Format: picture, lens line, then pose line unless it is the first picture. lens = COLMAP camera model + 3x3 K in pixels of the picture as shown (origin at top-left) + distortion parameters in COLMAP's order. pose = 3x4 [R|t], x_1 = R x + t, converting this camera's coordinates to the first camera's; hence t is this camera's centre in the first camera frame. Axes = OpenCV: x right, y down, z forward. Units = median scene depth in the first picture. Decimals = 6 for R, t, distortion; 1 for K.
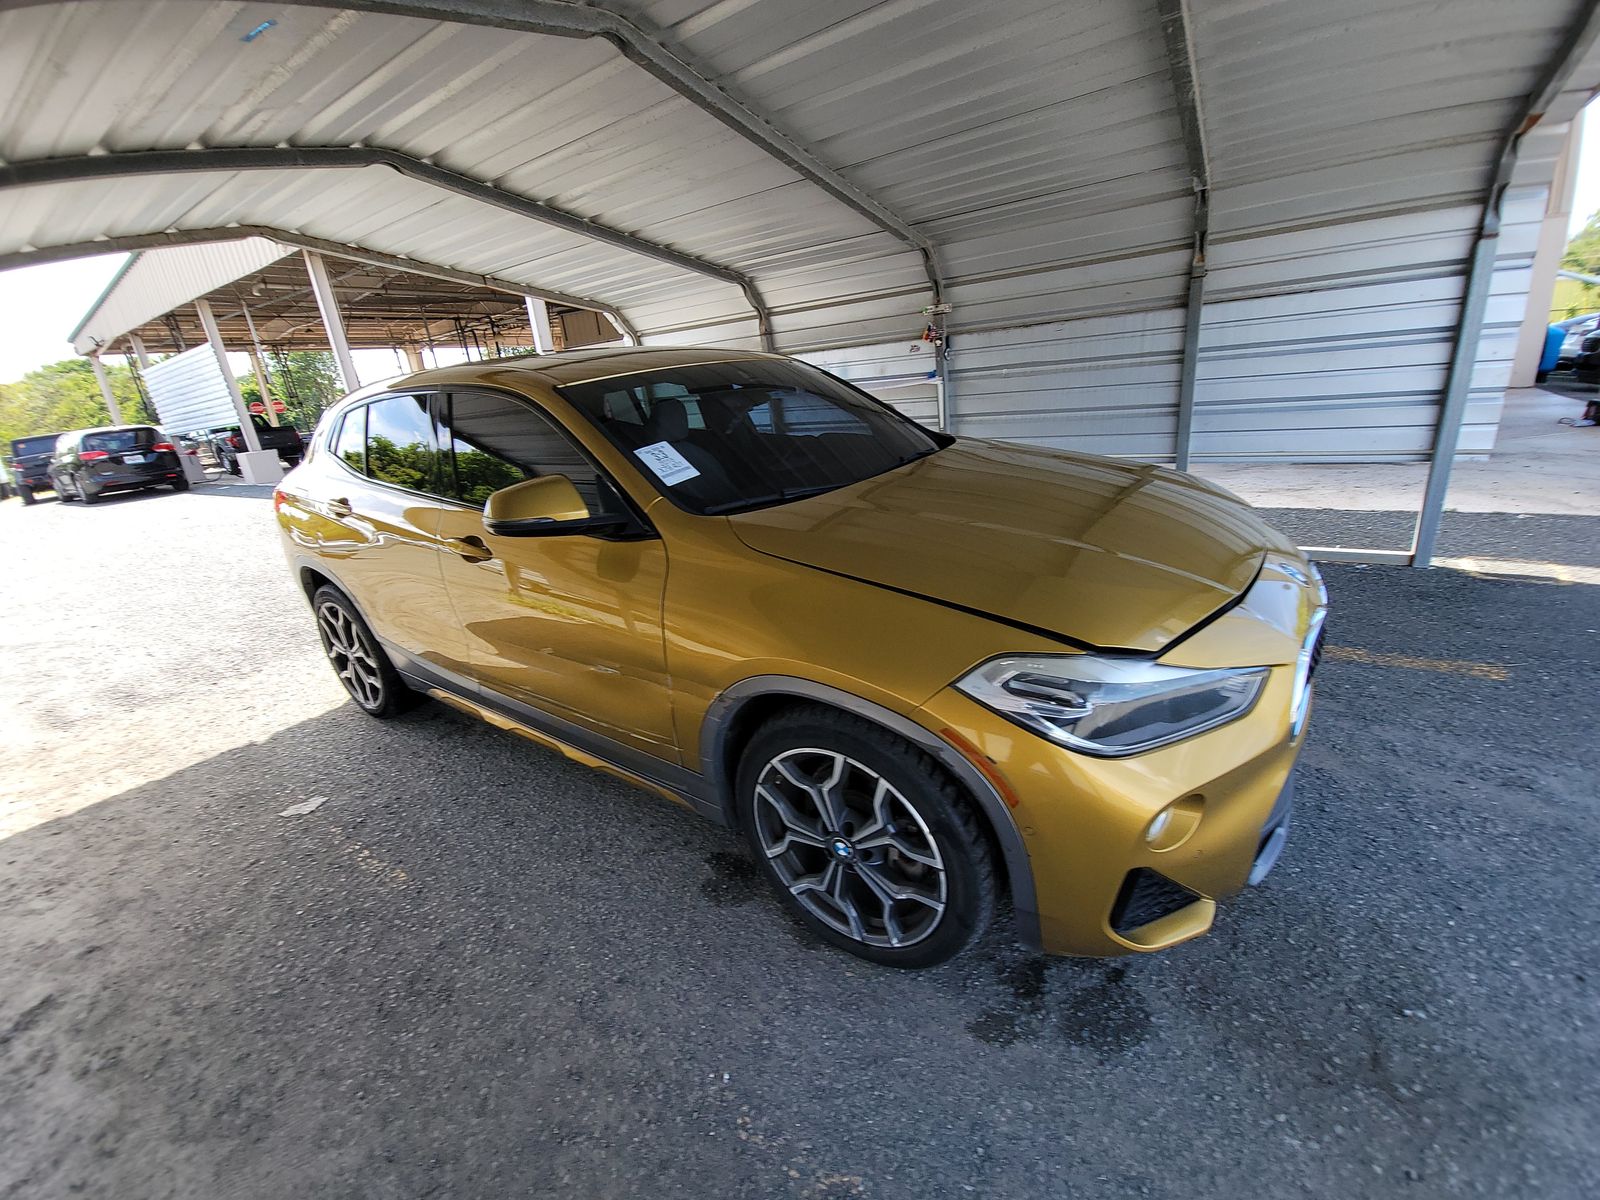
lens RADIAL K [[655.9, 0, 800.0], [0, 655.9, 600.0], [0, 0, 1]] dist [0.001916, -0.010031]
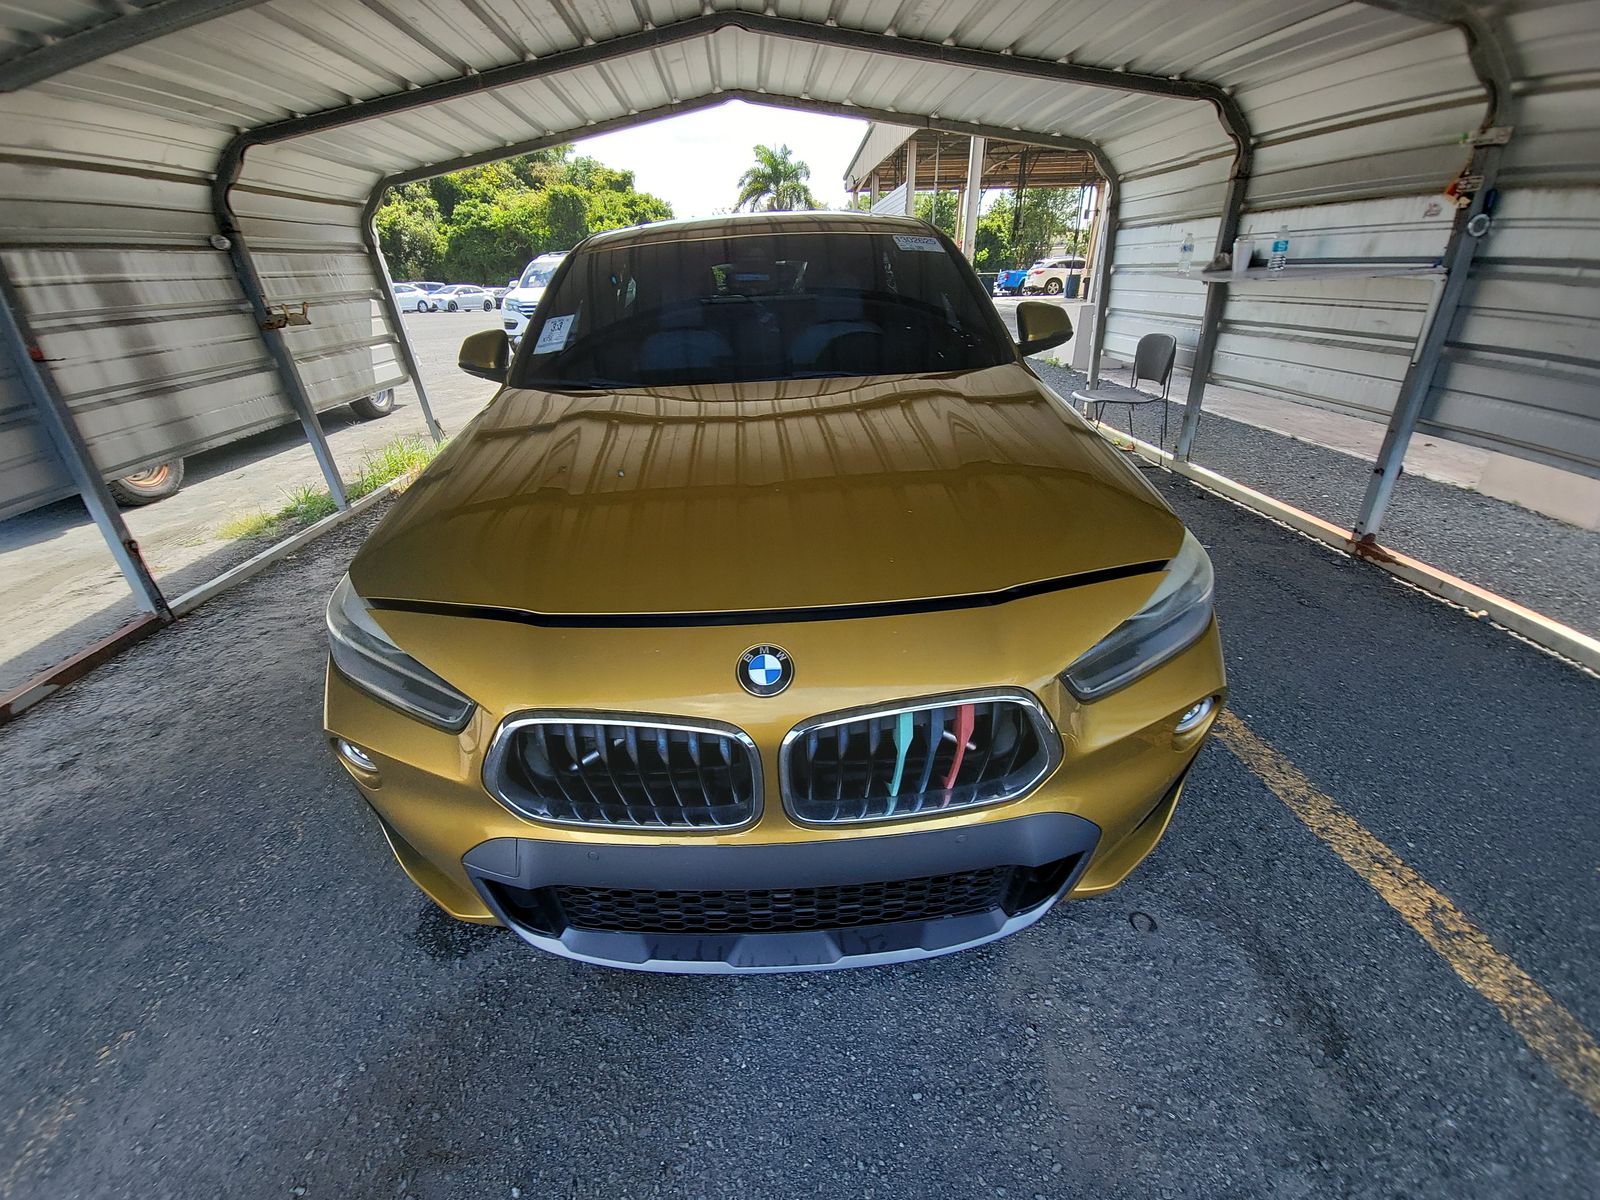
lens RADIAL K [[683.5, 0, 772.0], [0, 683.5, 618.5], [0, 0, 1]] dist [0.001148, -0.015272]
pose [[0.573745, 0.429183, -0.697581, 0.416290], [-0.278606, 0.903190, 0.326536, -0.101931], [0.770192, 0.007002, 0.637774, 0.216232]]
